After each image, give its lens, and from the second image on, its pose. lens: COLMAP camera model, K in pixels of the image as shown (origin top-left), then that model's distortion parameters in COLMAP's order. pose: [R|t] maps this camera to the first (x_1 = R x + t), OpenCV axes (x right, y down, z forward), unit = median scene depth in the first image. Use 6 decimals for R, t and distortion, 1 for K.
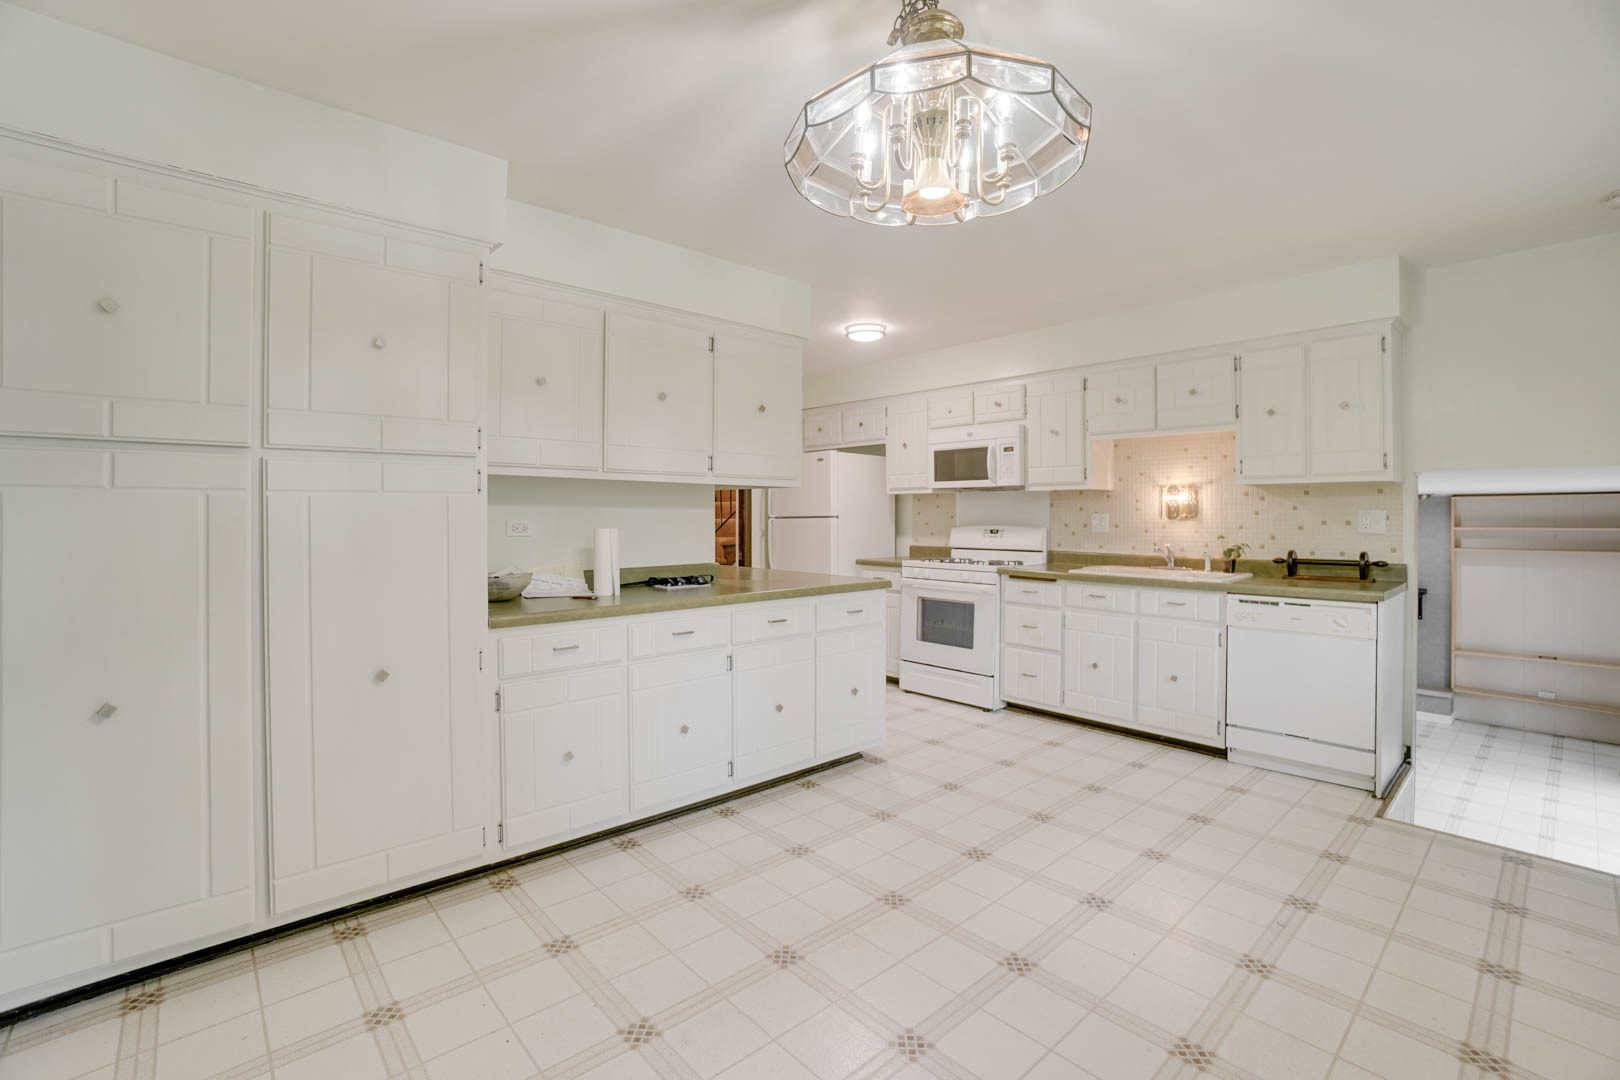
lens RADIAL K [[716.0, 0, 807.9], [0, 716.0, 526.0], [0, 0, 1]] dist [-0.034685, 0.004888]
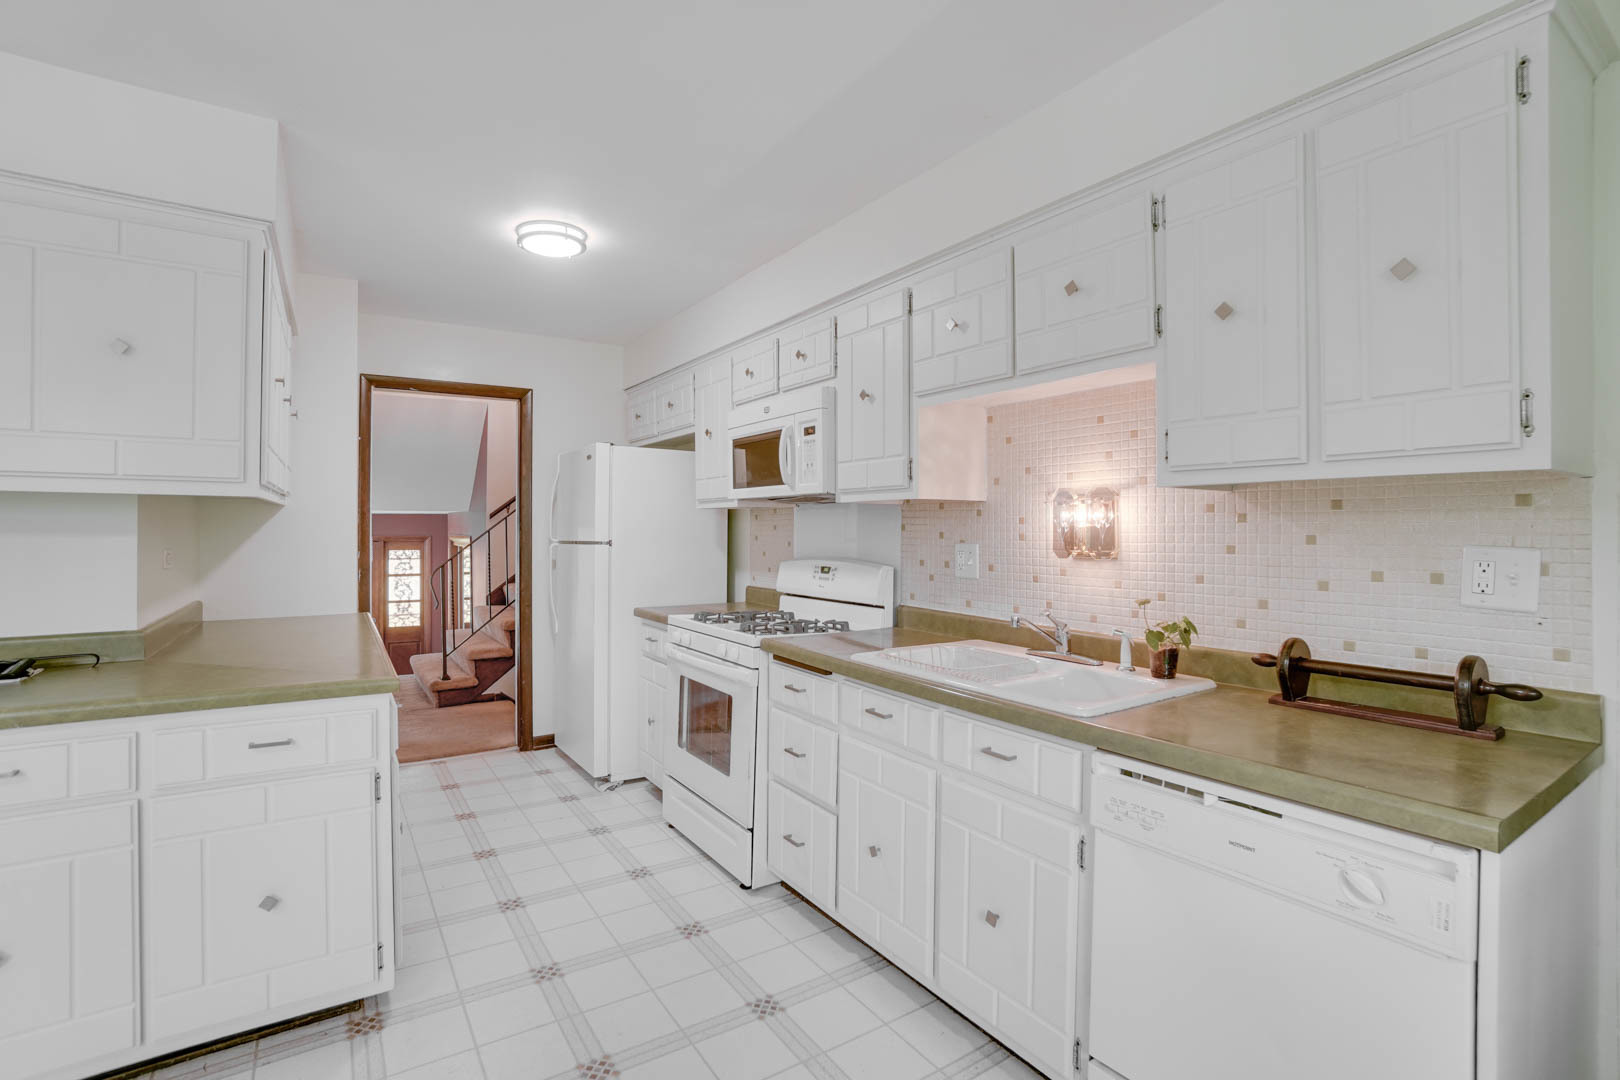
lens RADIAL K [[716.0, 0, 804.7], [0, 716.0, 542.4], [0, 0, 1]] dist [-0.034685, 0.004888]
pose [[0.985205, 0.005540, -0.171289, 0.419846], [-0.004631, 0.999973, 0.005702, -0.022912], [0.171316, -0.004824, 0.985204, 0.474768]]
